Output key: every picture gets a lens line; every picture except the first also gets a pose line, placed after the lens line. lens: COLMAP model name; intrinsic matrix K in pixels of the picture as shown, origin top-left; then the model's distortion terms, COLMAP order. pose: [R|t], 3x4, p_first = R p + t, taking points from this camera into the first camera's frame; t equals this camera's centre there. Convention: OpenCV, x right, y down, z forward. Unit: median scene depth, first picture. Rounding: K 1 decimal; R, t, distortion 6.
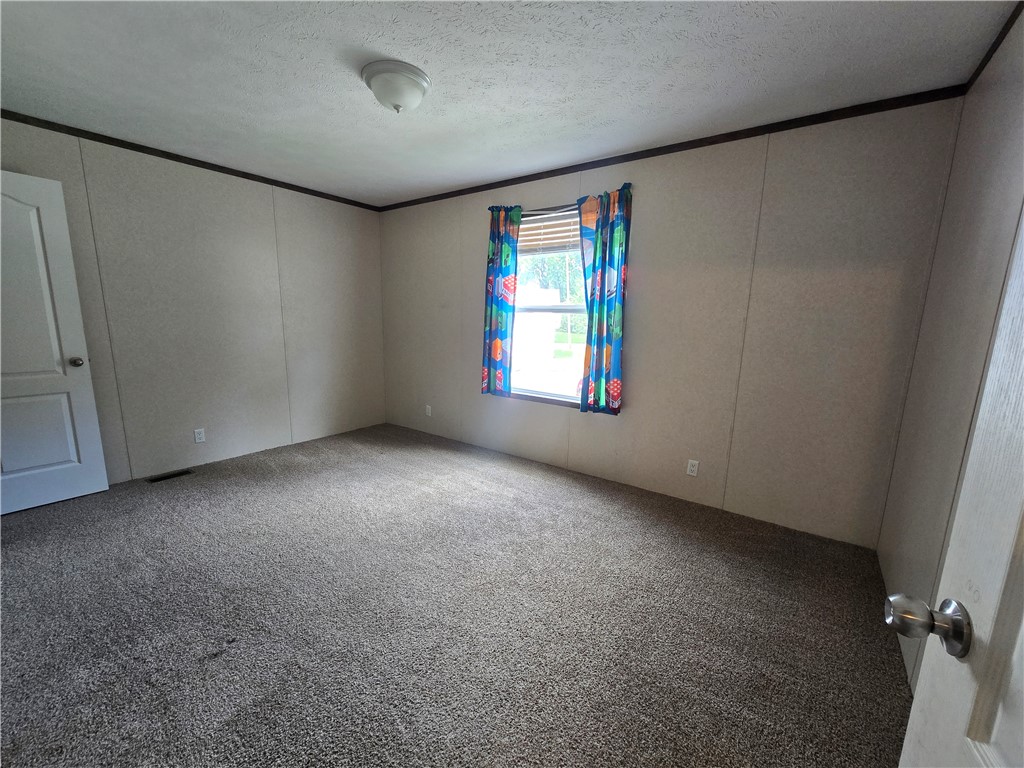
lens RADIAL K [[417.0, 0, 509.6], [0, 417.0, 387.3], [0, 0, 1]] dist [-0.001008, -0.003590]
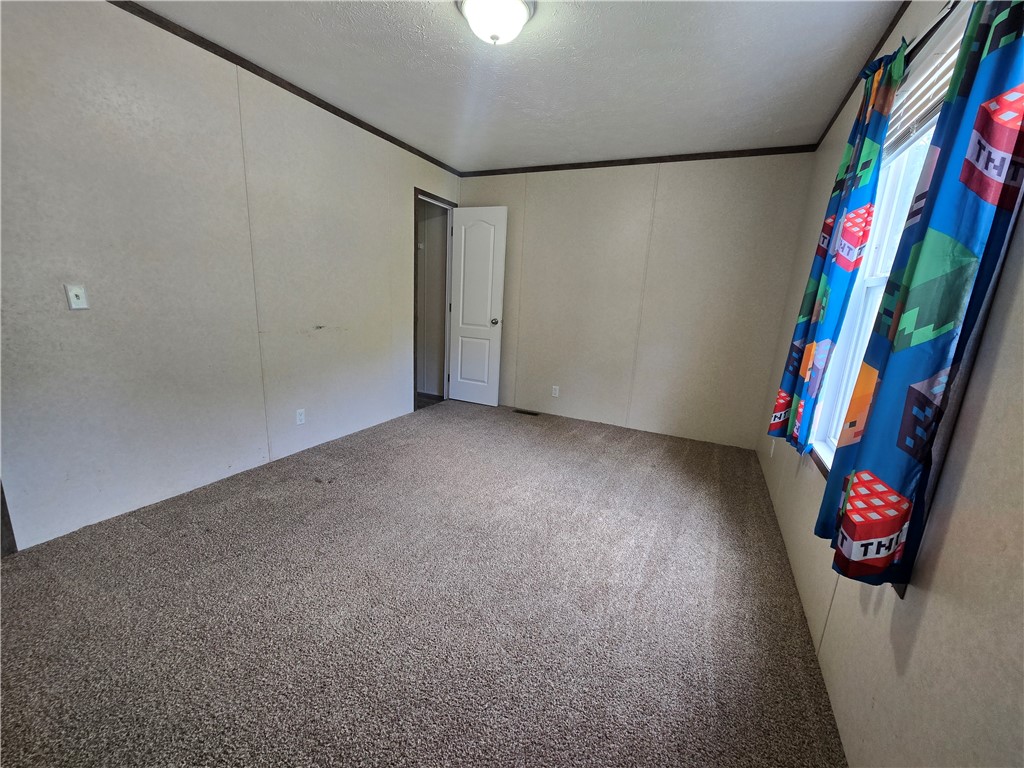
lens RADIAL K [[417.0, 0, 509.6], [0, 417.0, 391.5], [0, 0, 1]] dist [-0.001008, -0.003590]
pose [[0.194137, 0.210758, -0.958067, 0.464925], [-0.214739, 0.962091, 0.168129, -0.070976], [0.957182, 0.173094, 0.232036, 0.616607]]
